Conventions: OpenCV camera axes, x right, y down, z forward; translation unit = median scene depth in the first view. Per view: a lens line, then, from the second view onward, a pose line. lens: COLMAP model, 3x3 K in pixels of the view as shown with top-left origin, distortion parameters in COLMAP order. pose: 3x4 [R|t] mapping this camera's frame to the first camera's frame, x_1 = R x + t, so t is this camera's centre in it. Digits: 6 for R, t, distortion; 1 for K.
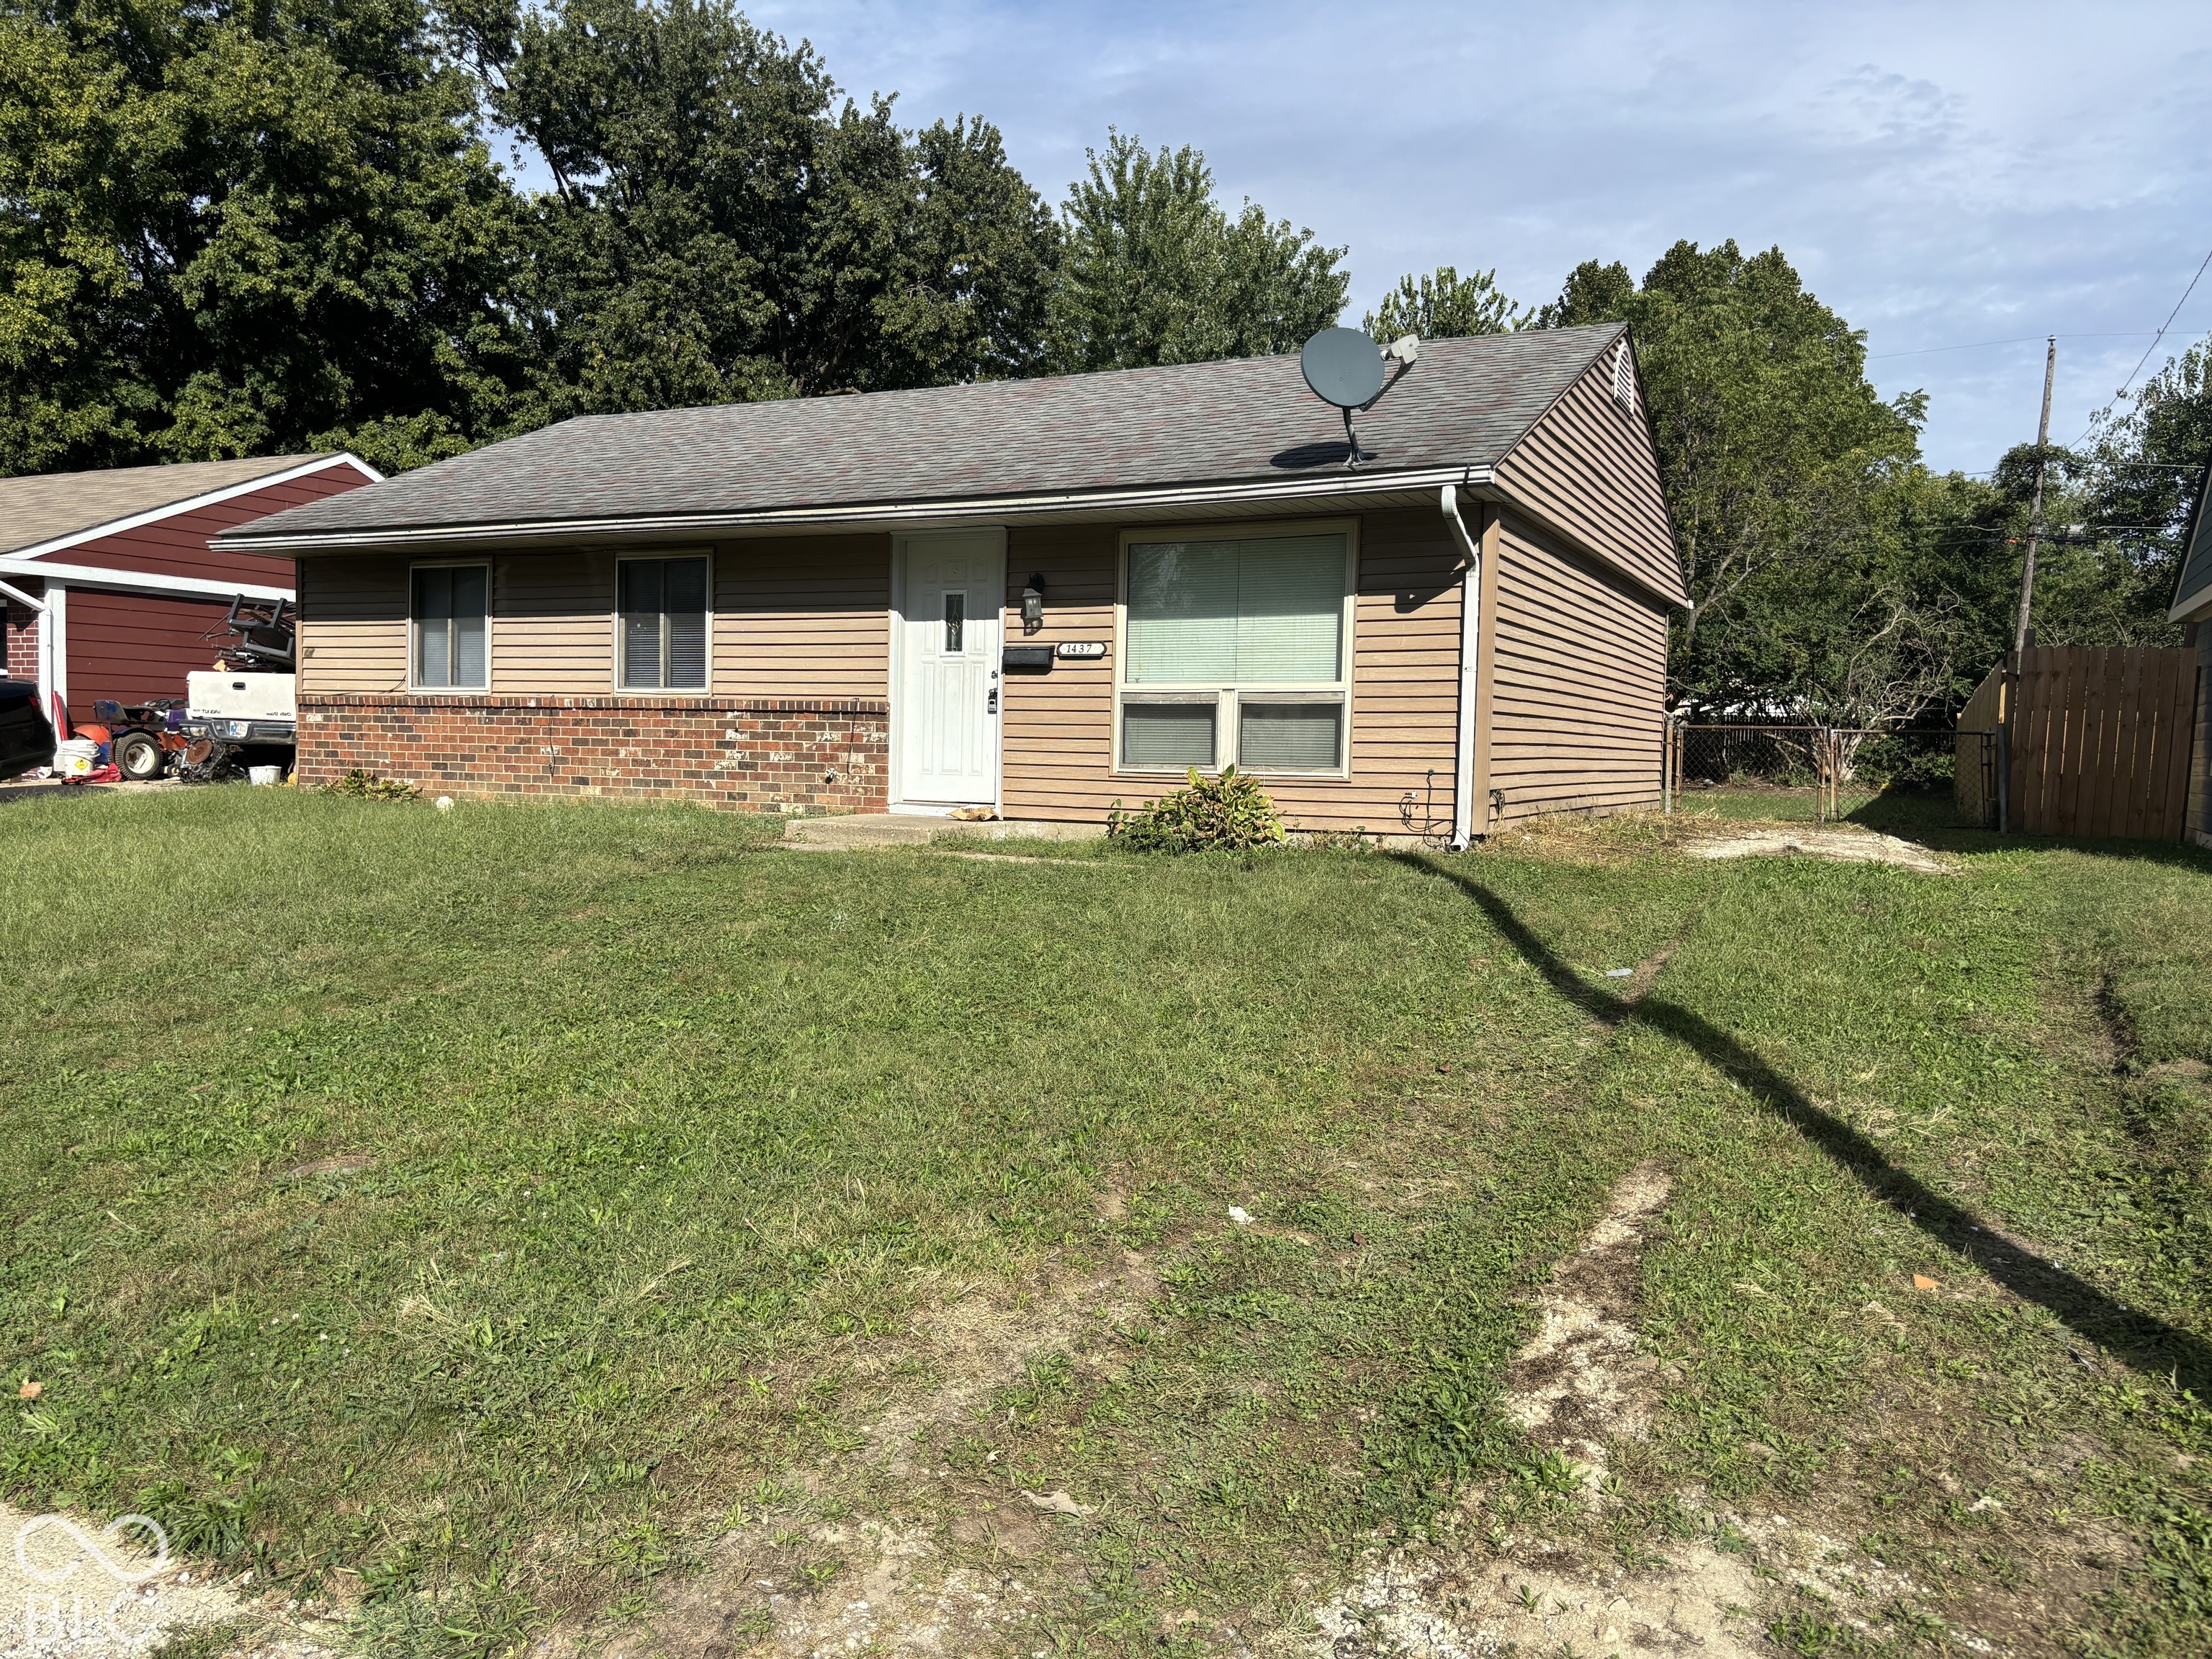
lens RADIAL K [[1649.4, 0, 1106.0], [0, 1649.4, 829.5], [0, 0, 1]] dist [0.116520, -0.134221]
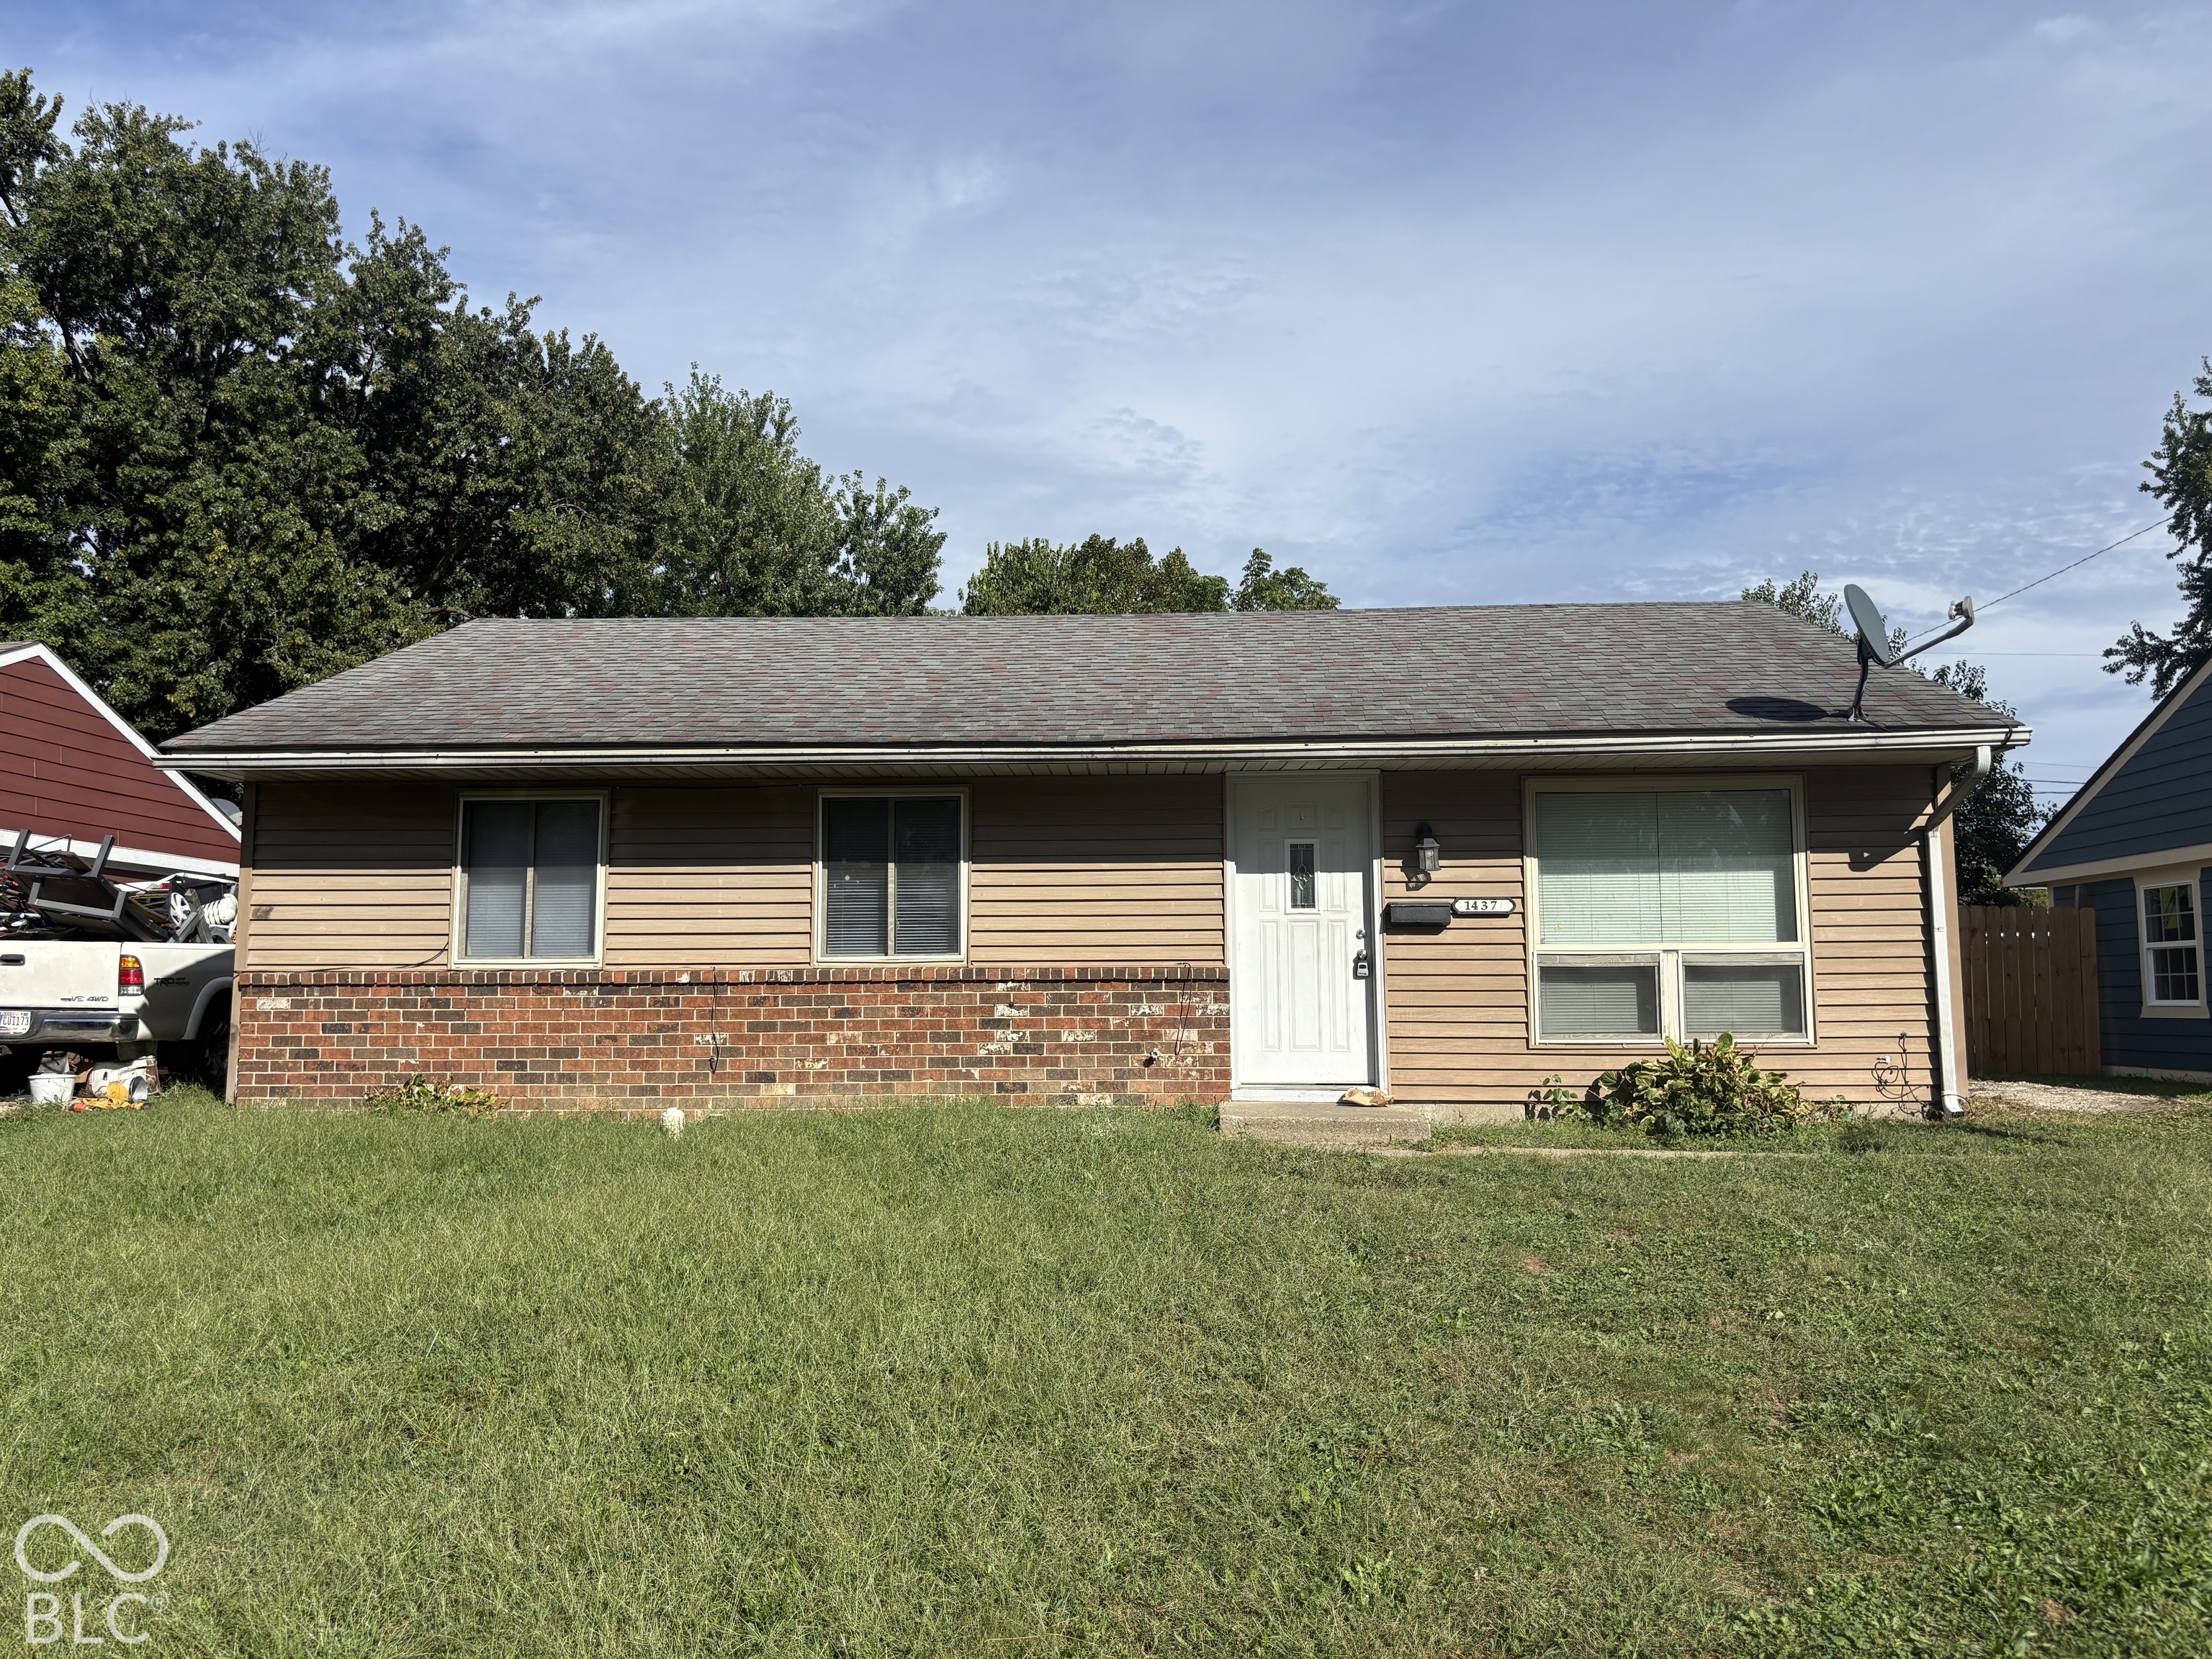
lens RADIAL K [[1649.4, 0, 1106.0], [0, 1649.4, 829.5], [0, 0, 1]] dist [0.116520, -0.134221]
pose [[0.912161, 0.018948, 0.409393, -0.514994], [0.043110, 0.988953, -0.141823, -0.028166], [-0.407558, 0.147015, 0.901268, 0.237712]]
